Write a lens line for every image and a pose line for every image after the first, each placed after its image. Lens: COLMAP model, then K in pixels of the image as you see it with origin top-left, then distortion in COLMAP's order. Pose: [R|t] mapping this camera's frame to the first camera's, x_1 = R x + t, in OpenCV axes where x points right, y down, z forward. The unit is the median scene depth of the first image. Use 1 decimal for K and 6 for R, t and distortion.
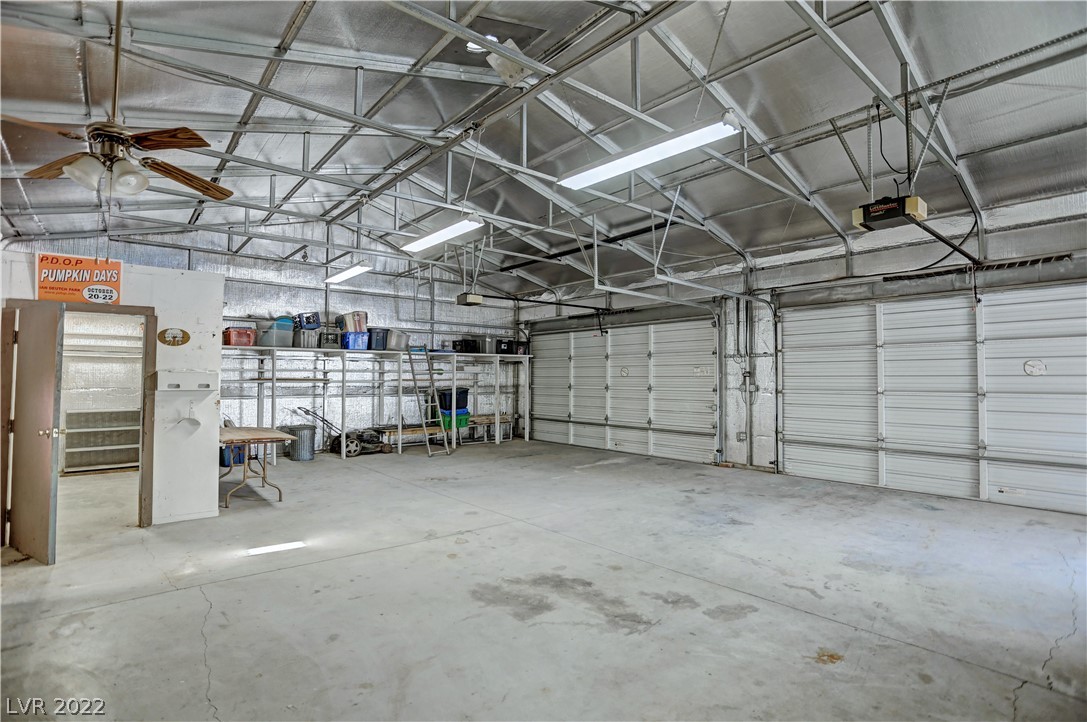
lens RADIAL K [[529.7, 0, 545.8], [0, 529.7, 358.7], [0, 0, 1]] dist [-0.039774, 0.012706]
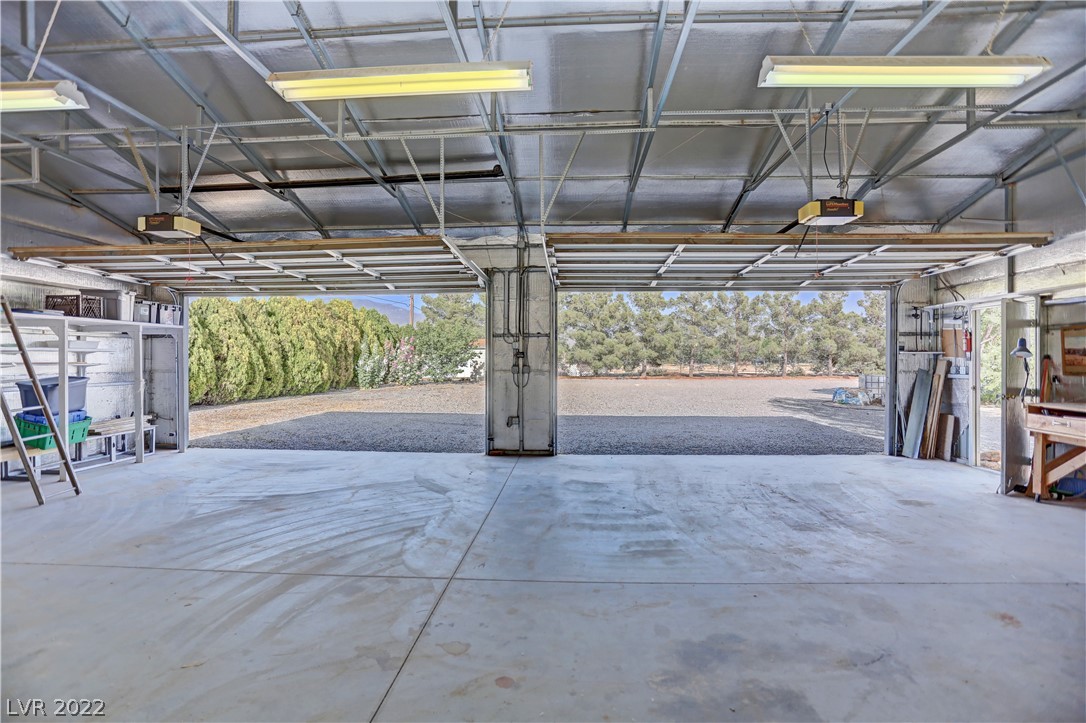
lens RADIAL K [[529.2, 0, 552.9], [0, 529.2, 356.2], [0, 0, 1]] dist [-0.039774, 0.012706]
pose [[0.691341, 0.002204, 0.722526, -0.582183], [-0.022565, 0.999573, 0.018542, 0.027824], [-0.722176, -0.029123, 0.691096, 0.652047]]
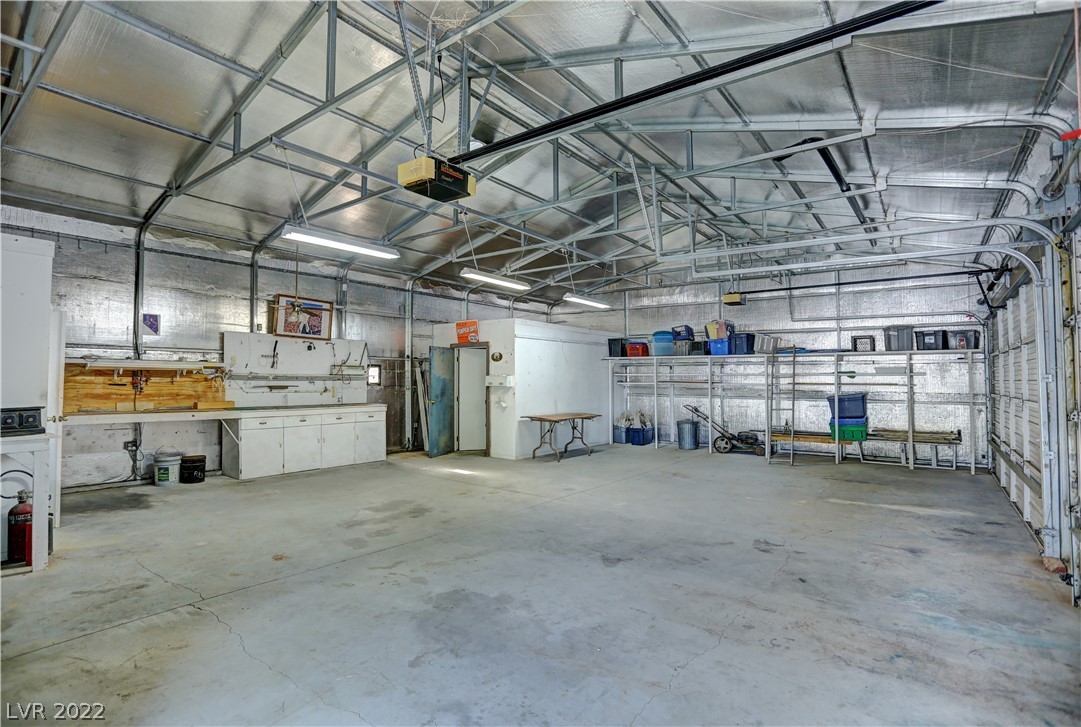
lens RADIAL K [[526.8, 0, 547.8], [0, 526.8, 365.4], [0, 0, 1]] dist [-0.039774, 0.012706]
pose [[0.212818, -0.021953, -0.976845, 1.545112], [0.029534, 0.999435, -0.016026, 0.027052], [0.976645, -0.025439, 0.213346, 1.002052]]
